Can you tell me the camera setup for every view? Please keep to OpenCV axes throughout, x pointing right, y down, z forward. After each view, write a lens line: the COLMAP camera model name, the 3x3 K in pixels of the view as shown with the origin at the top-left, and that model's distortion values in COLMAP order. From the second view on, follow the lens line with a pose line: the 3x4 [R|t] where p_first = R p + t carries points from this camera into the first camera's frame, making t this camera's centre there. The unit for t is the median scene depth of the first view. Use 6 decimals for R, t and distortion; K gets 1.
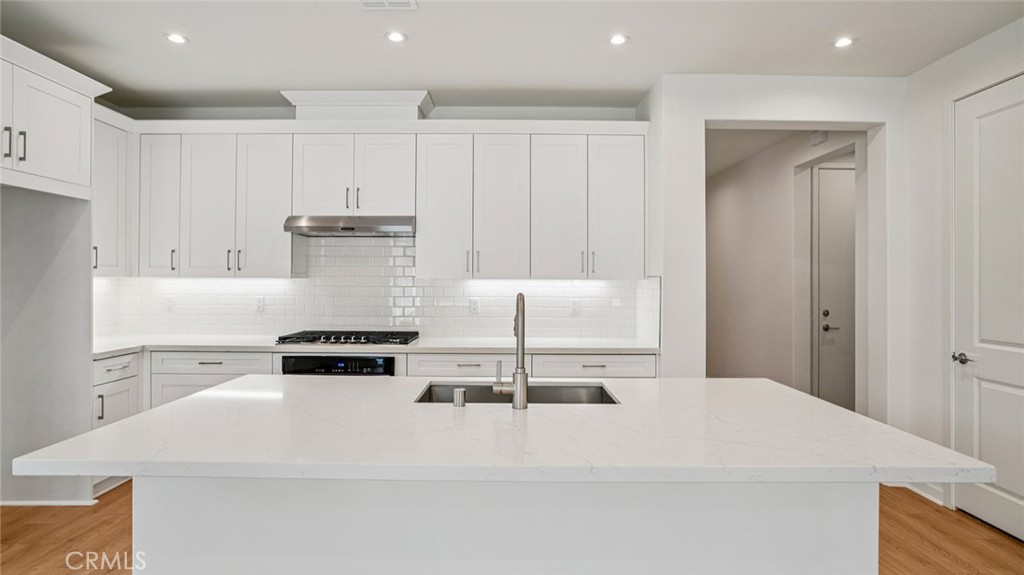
lens RADIAL K [[529.4, 0, 506.3], [0, 529.4, 284.3], [0, 0, 1]] dist [-0.001658, 0.000815]
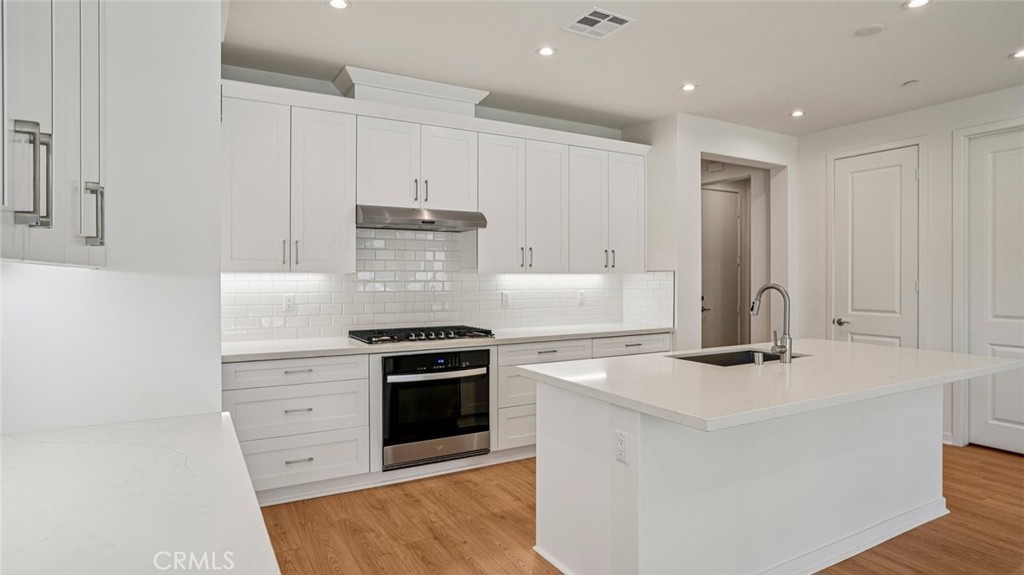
lens RADIAL K [[571.2, 0, 517.3], [0, 571.2, 279.0], [0, 0, 1]] dist [0.000039, 0.000054]
pose [[0.860951, -0.009337, 0.508601, -0.678826], [0.007813, 0.999956, 0.005132, -0.004578], [-0.508627, -0.000445, 0.860987, 0.009649]]
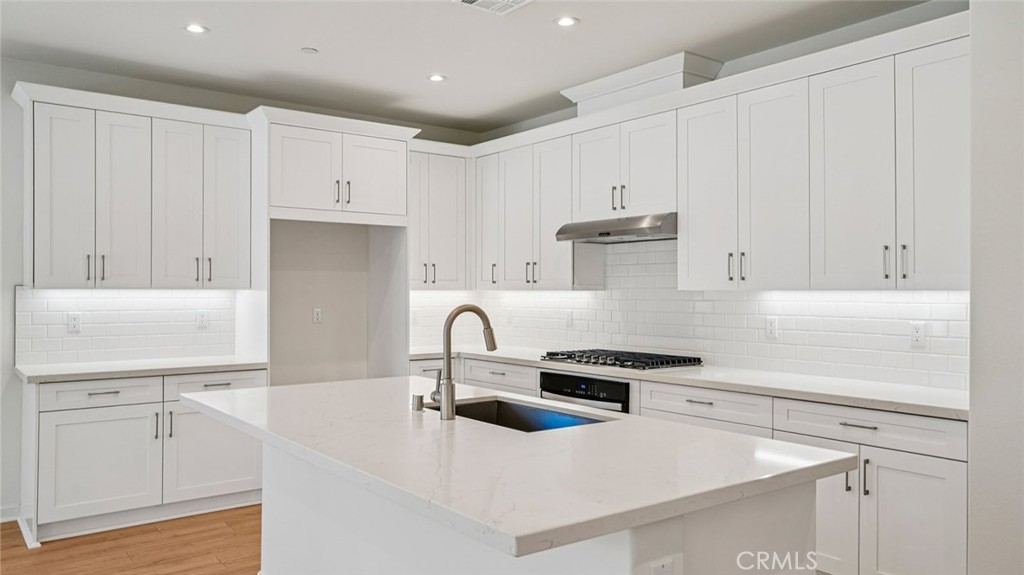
lens RADIAL K [[765.4, 0, 514.4], [0, 765.4, 293.1], [0, 0, 1]] dist [0.015582, 0.003571]
pose [[0.615225, -0.002932, -0.788346, 0.595600], [-0.004981, 0.999959, -0.007606, 0.003744], [0.788336, 0.008606, 0.615185, 0.099868]]
